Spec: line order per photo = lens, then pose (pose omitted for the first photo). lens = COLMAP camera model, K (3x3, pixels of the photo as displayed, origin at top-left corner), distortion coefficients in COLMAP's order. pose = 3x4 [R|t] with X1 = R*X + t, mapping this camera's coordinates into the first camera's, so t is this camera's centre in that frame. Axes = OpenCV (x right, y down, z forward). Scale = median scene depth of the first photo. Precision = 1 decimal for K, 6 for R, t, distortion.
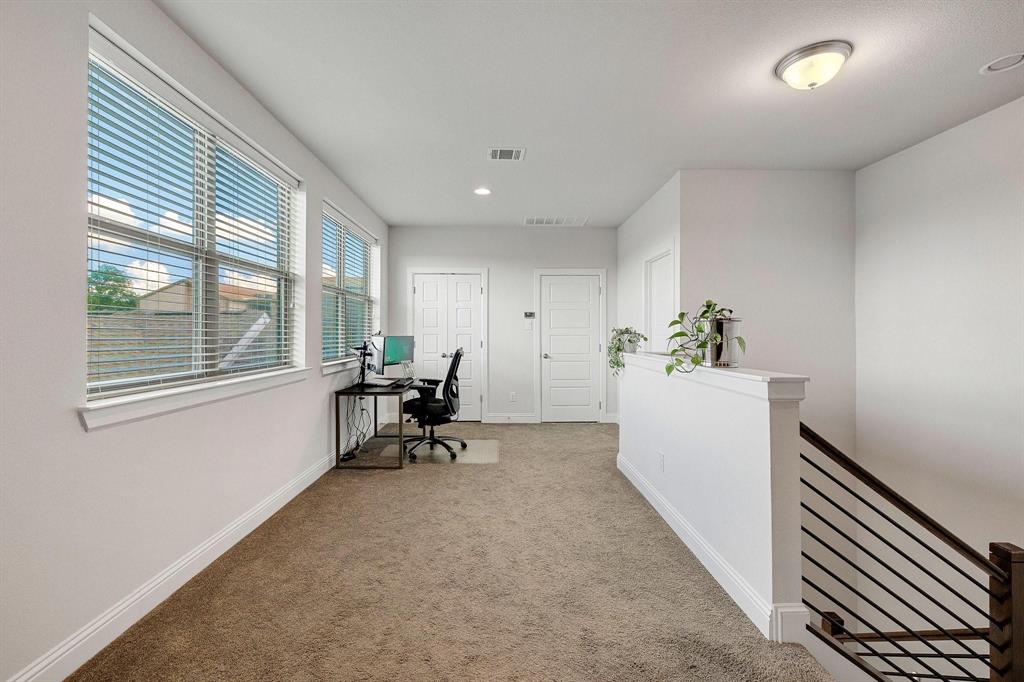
lens RADIAL K [[439.7, 0, 510.5], [0, 439.7, 335.4], [0, 0, 1]] dist [-0.000191, 0.001210]
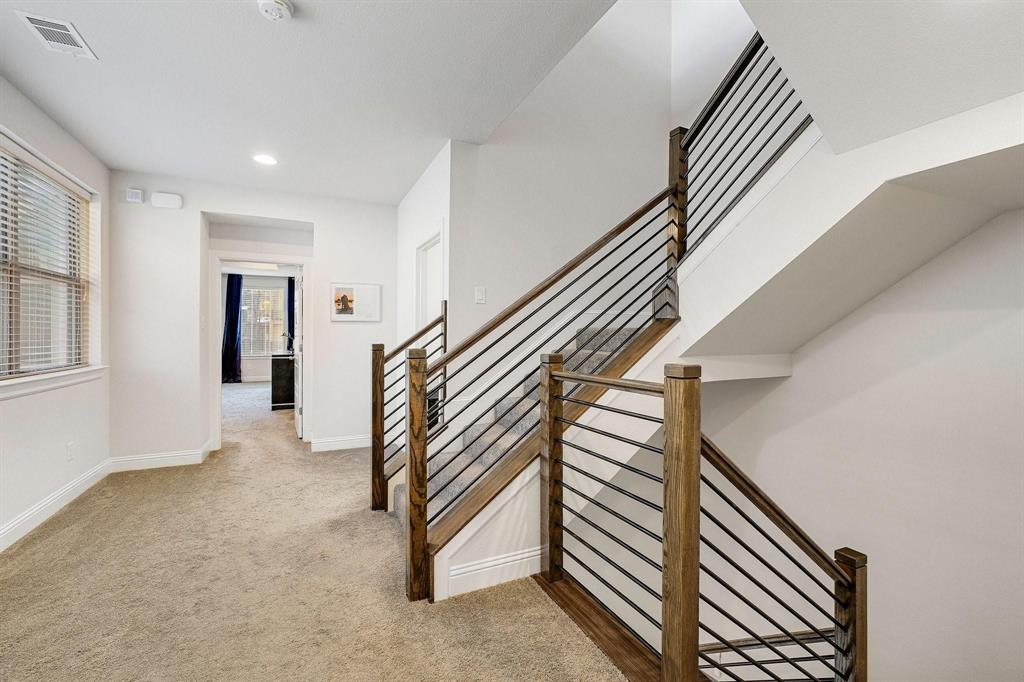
lens RADIAL K [[439.7, 0, 509.7], [0, 439.7, 335.0], [0, 0, 1]] dist [-0.000191, 0.001210]
pose [[0.913700, 0.003771, 0.406371, 0.014810], [0.000607, 0.999943, -0.010644, 0.003961], [-0.406388, 0.009972, 0.913646, -0.537276]]
